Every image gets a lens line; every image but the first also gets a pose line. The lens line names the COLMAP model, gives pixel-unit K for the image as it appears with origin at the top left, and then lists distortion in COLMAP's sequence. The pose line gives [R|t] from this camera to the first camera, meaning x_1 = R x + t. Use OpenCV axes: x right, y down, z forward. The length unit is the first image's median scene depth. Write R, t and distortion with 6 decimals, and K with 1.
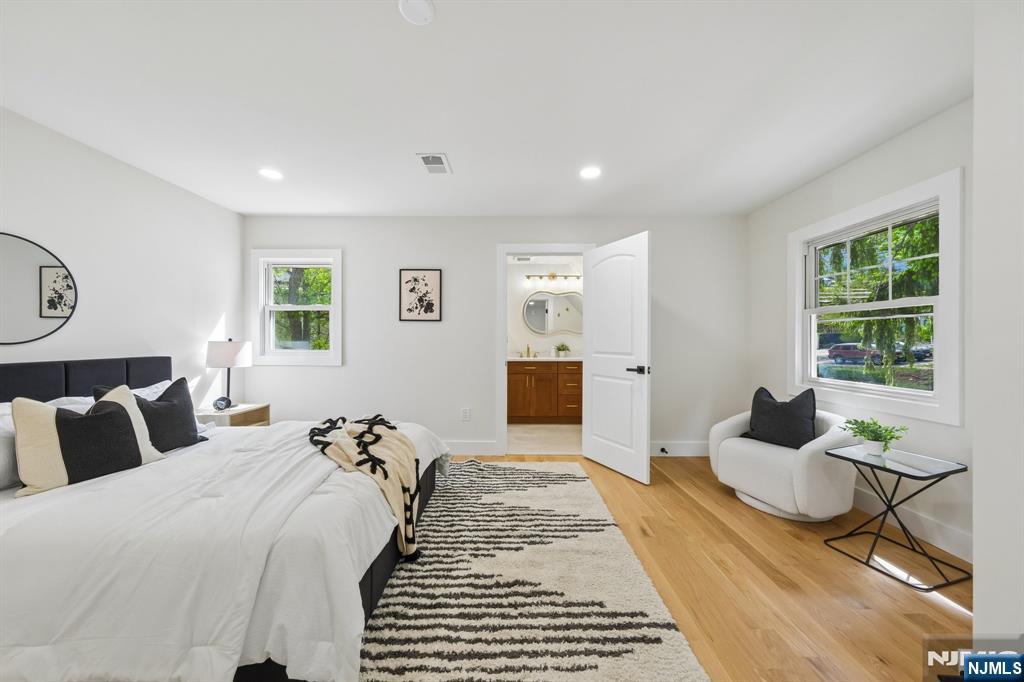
lens RADIAL K [[350.4, 0, 511.3], [0, 350.4, 340.5], [0, 0, 1]] dist [-0.006345, 0.000998]
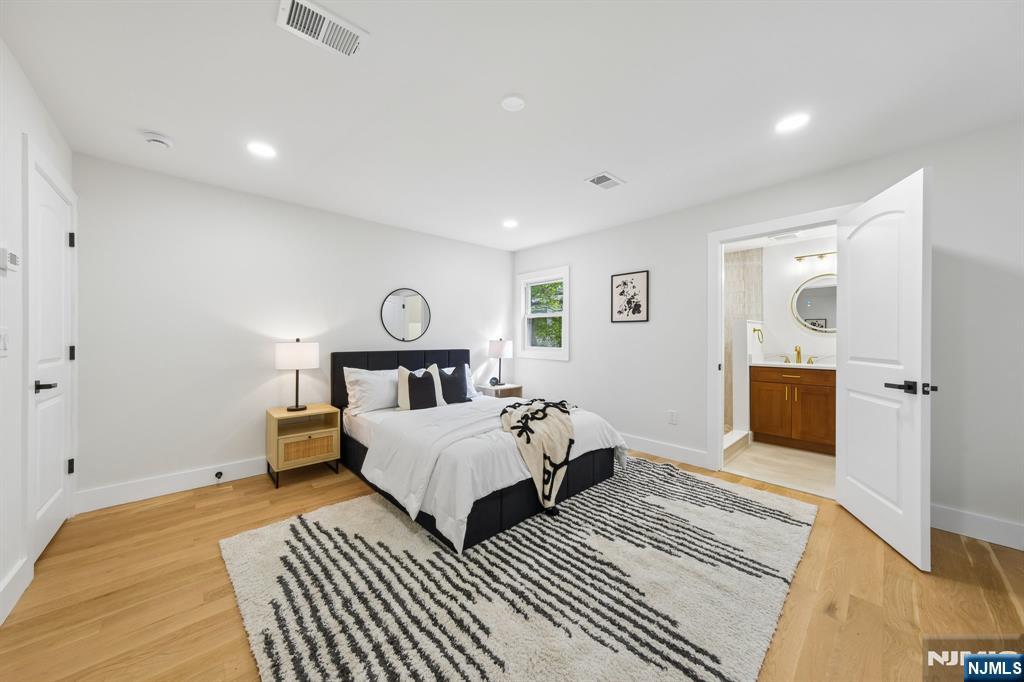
lens RADIAL K [[350.4, 0, 505.8], [0, 350.4, 339.2], [0, 0, 1]] dist [-0.006345, 0.000998]
pose [[0.672270, 0.001379, -0.740305, 0.431663], [-0.002977, 0.999995, -0.000841, -0.002425], [0.740300, 0.002770, 0.672271, 0.022901]]
